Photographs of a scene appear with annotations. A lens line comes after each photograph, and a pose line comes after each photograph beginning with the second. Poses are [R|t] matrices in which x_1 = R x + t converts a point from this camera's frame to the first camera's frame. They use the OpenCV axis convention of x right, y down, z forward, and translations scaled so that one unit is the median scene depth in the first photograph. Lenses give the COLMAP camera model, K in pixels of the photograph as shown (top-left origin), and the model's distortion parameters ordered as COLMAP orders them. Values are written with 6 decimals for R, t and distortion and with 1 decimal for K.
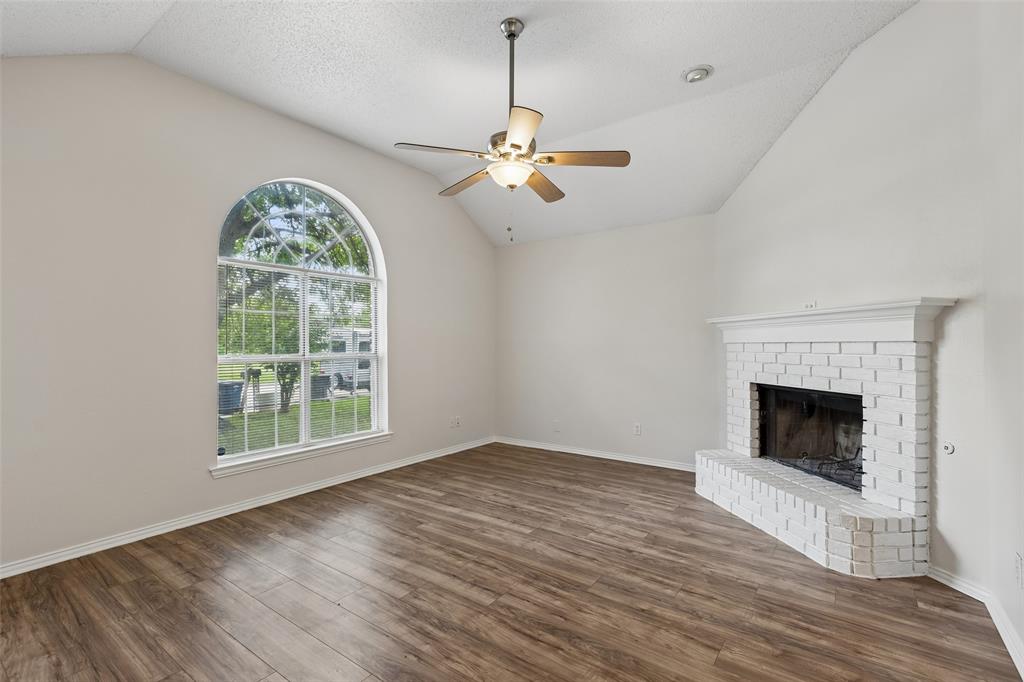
lens RADIAL K [[462.3, 0, 513.8], [0, 462.3, 341.1], [0, 0, 1]] dist [0.009910, -0.000460]
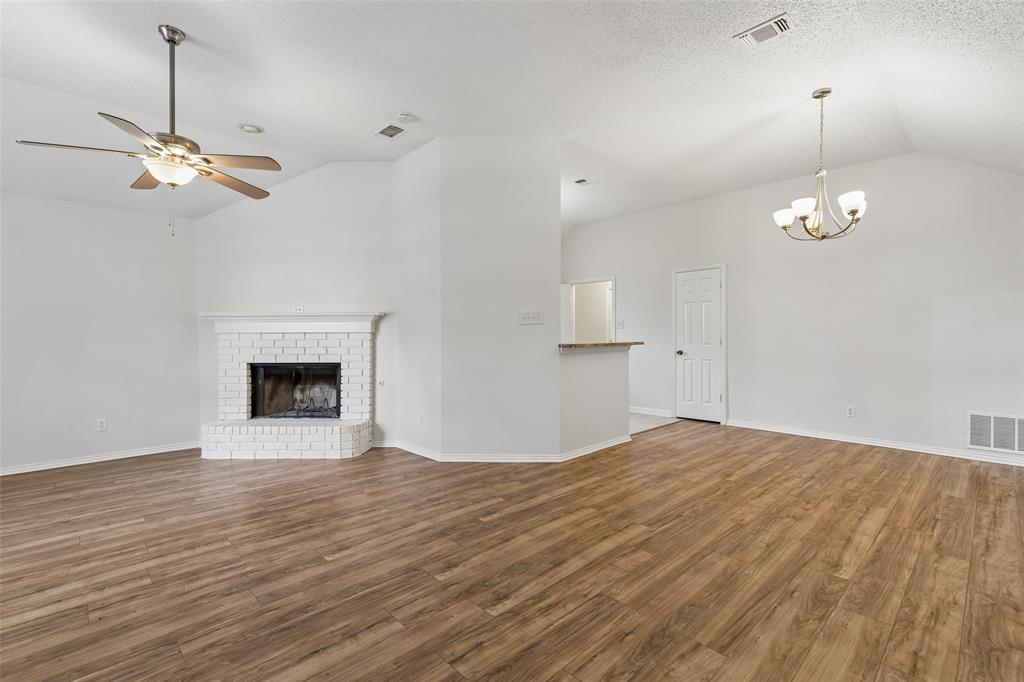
lens RADIAL K [[465.7, 0, 512.9], [0, 465.7, 337.4], [0, 0, 1]] dist [0.008586, -0.001178]
pose [[0.170828, -0.003927, 0.985293, -0.816486], [-0.006622, 0.999965, 0.005134, 0.005826], [-0.985279, -0.007401, 0.170796, 0.038324]]
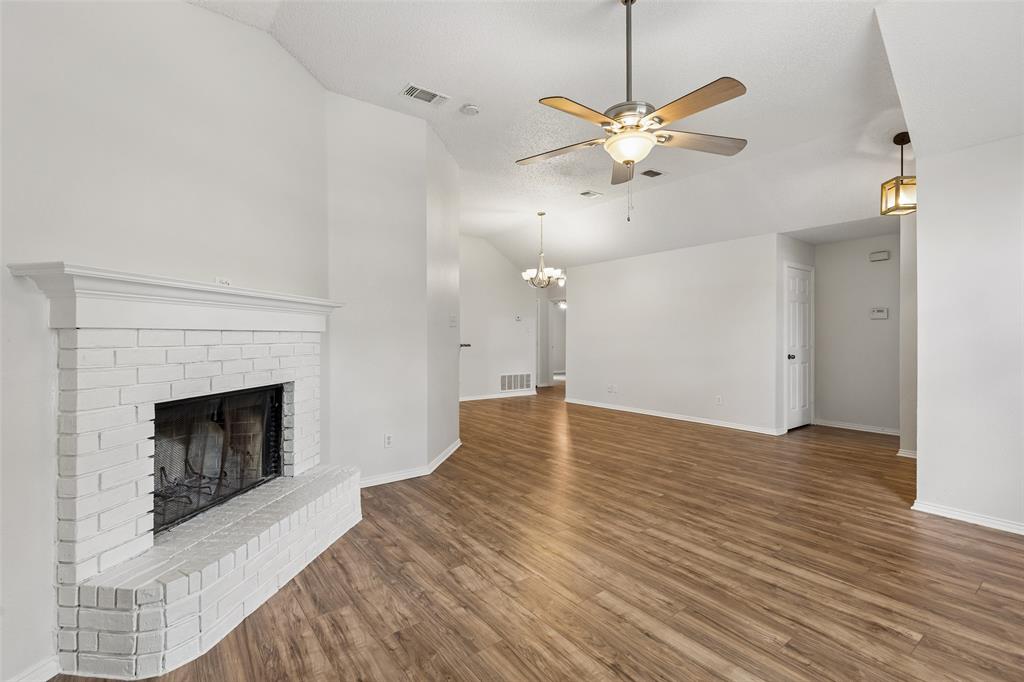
lens RADIAL K [[465.7, 0, 512.9], [0, 465.7, 337.4], [0, 0, 1]] dist [0.008586, -0.001178]
pose [[-0.958713, 0.001924, 0.284369, -0.040752], [-0.000299, 0.999970, -0.007772, 0.020739], [-0.284376, -0.007536, -0.958683, 1.710916]]
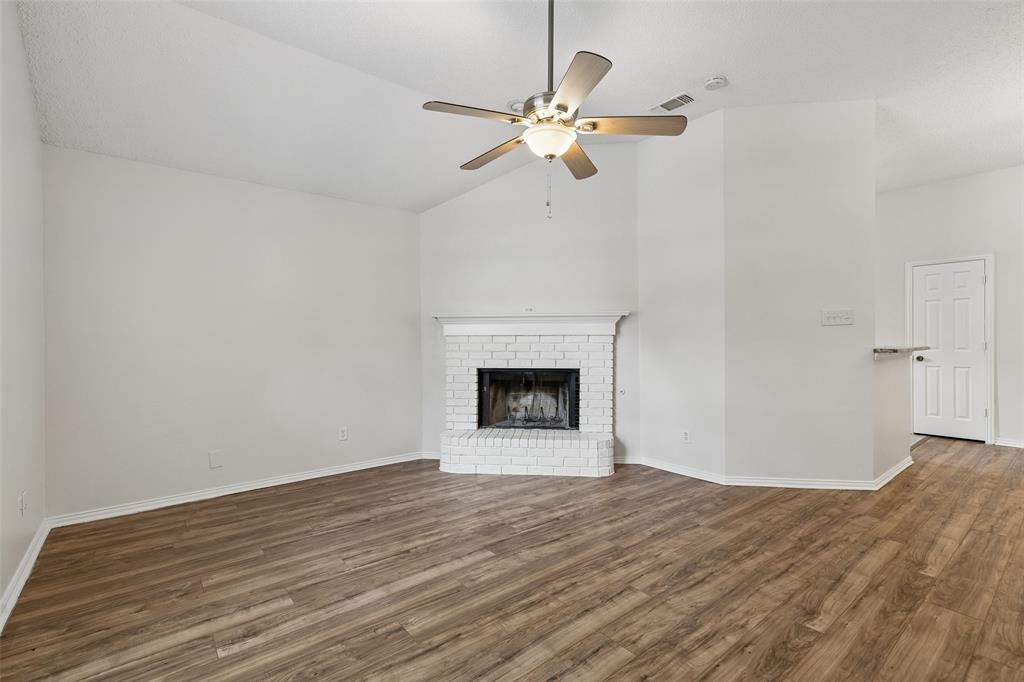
lens RADIAL K [[462.3, 0, 513.8], [0, 462.3, 341.1], [0, 0, 1]] dist [0.009910, -0.000460]
pose [[0.257404, -0.002833, 0.966300, -0.773370], [-0.007521, 0.999960, 0.004935, 0.014186], [-0.966275, -0.008537, 0.257372, 0.731677]]
